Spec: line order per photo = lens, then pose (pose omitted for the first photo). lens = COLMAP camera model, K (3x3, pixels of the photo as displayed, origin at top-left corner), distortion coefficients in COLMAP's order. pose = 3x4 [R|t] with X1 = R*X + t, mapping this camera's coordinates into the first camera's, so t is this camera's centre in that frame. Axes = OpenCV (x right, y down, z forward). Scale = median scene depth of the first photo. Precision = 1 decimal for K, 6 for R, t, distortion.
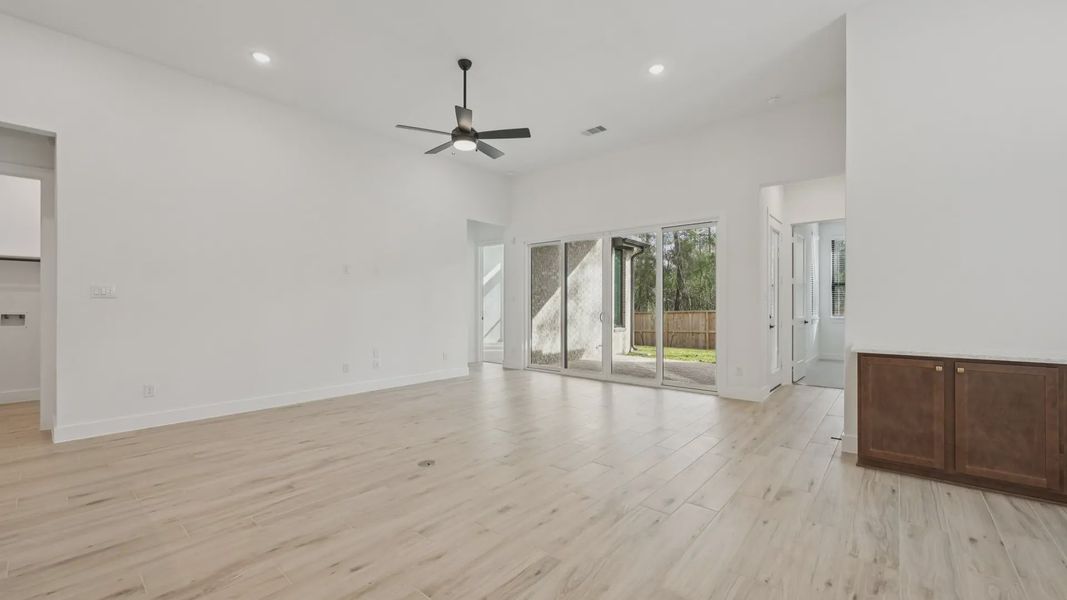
lens RADIAL K [[424.6, 0, 533.8], [0, 424.6, 306.8], [0, 0, 1]] dist [-0.000167, 0.000029]
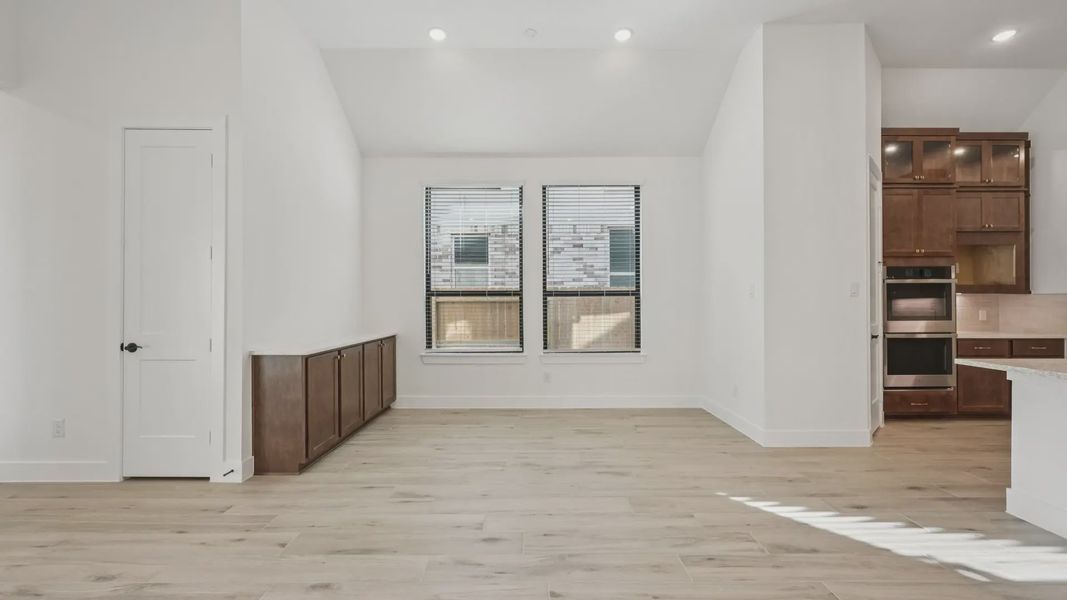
lens RADIAL K [[426.2, 0, 535.8], [0, 426.2, 304.6], [0, 0, 1]] dist [-0.000882, -0.000008]
pose [[-0.650624, 0.000497, 0.759400, -0.275273], [0.006282, 0.999969, 0.004728, -0.006992], [-0.759374, 0.007847, -0.650607, 1.080657]]
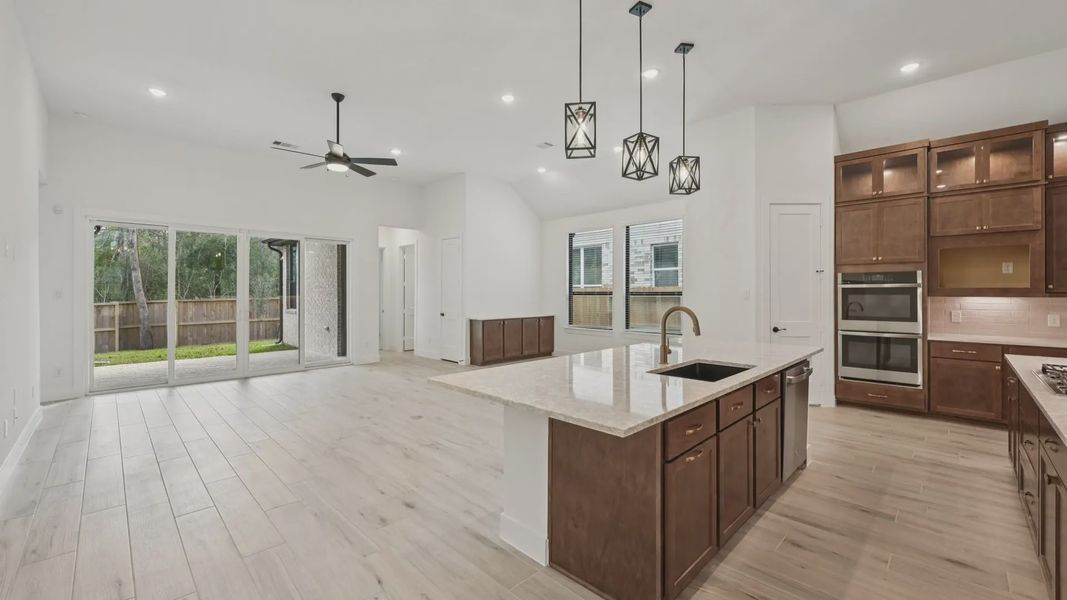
lens RADIAL K [[427.1, 0, 535.4], [0, 427.1, 292.3], [0, 0, 1]] dist [0.000691, 0.000064]
pose [[0.073177, 0.001164, 0.997318, -1.496152], [0.005363, 0.999984, -0.001560, -0.043728], [-0.997305, 0.005463, 0.073170, 0.446721]]
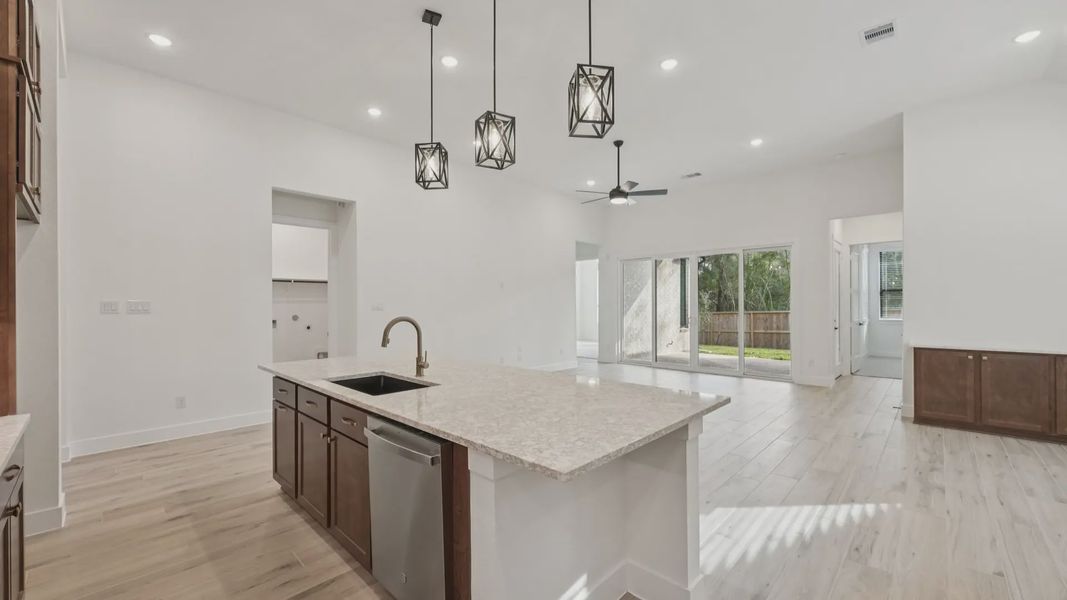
lens RADIAL K [[423.5, 0, 535.2], [0, 423.5, 305.4], [0, 0, 1]] dist [0.000619, 0.000169]
pose [[0.998581, -0.003136, -0.053157, -0.428088], [0.003077, 0.999995, -0.001185, -0.036390], [0.053160, 0.001020, 0.998585, -0.491488]]
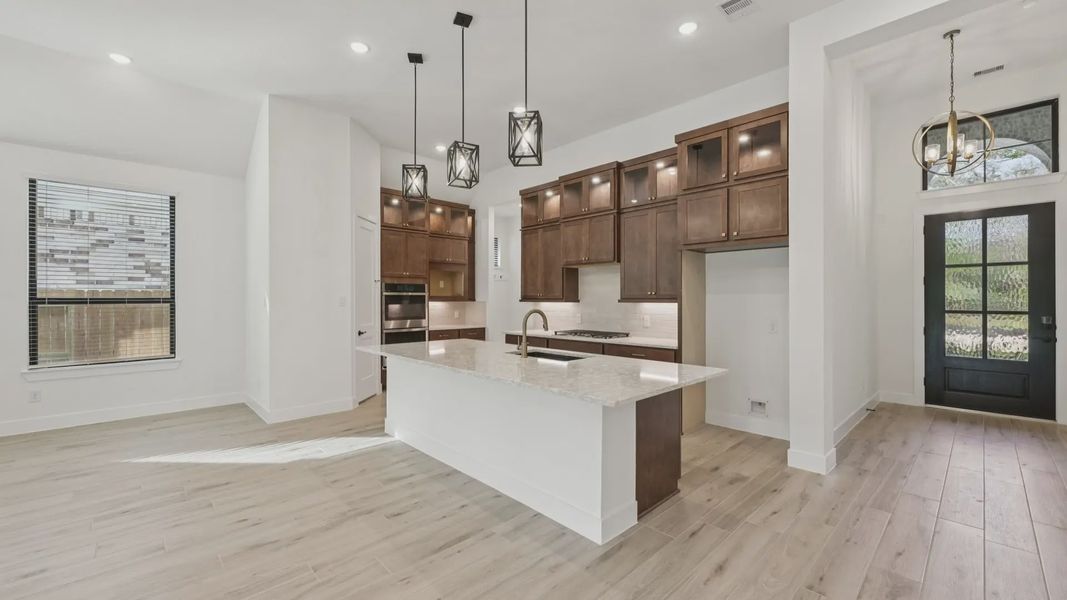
lens RADIAL K [[425.9, 0, 534.6], [0, 425.9, 299.2], [0, 0, 1]] dist [0.000160, 0.000163]
pose [[-0.994566, 0.001809, 0.104095, -0.801439], [0.002415, 0.999981, 0.005691, -0.046588], [-0.104083, 0.005911, -0.994551, 1.215809]]
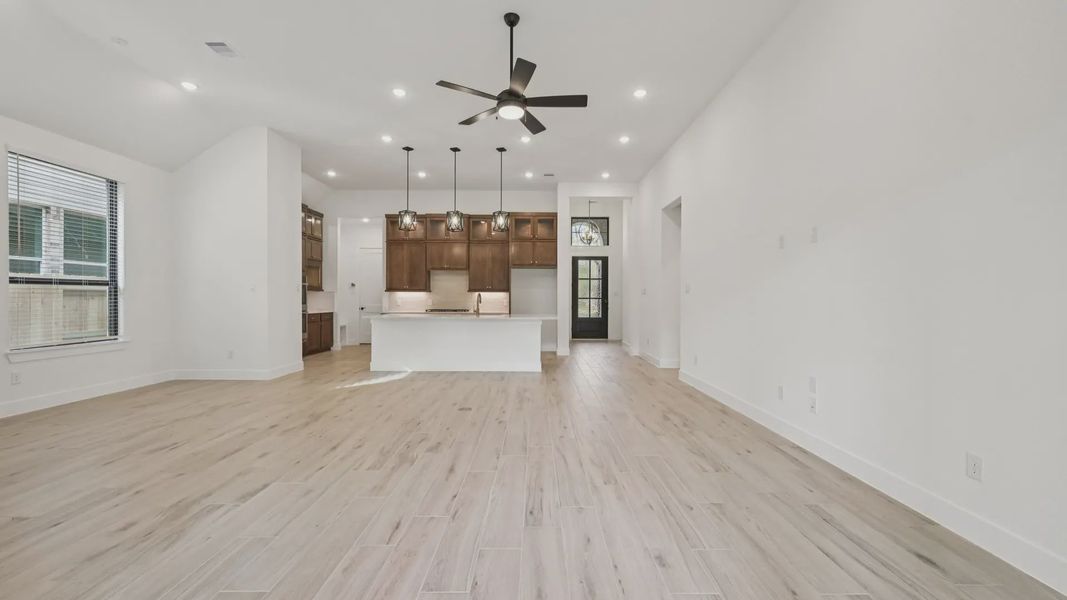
lens RADIAL K [[423.0, 0, 535.0], [0, 423.0, 301.3], [0, 0, 1]] dist [0.000109, 0.000142]
pose [[-0.761898, 0.001101, -0.647696, 0.425883], [-0.007982, 0.999907, 0.011089, -0.002019], [0.647648, 0.013618, -0.761818, 1.986397]]
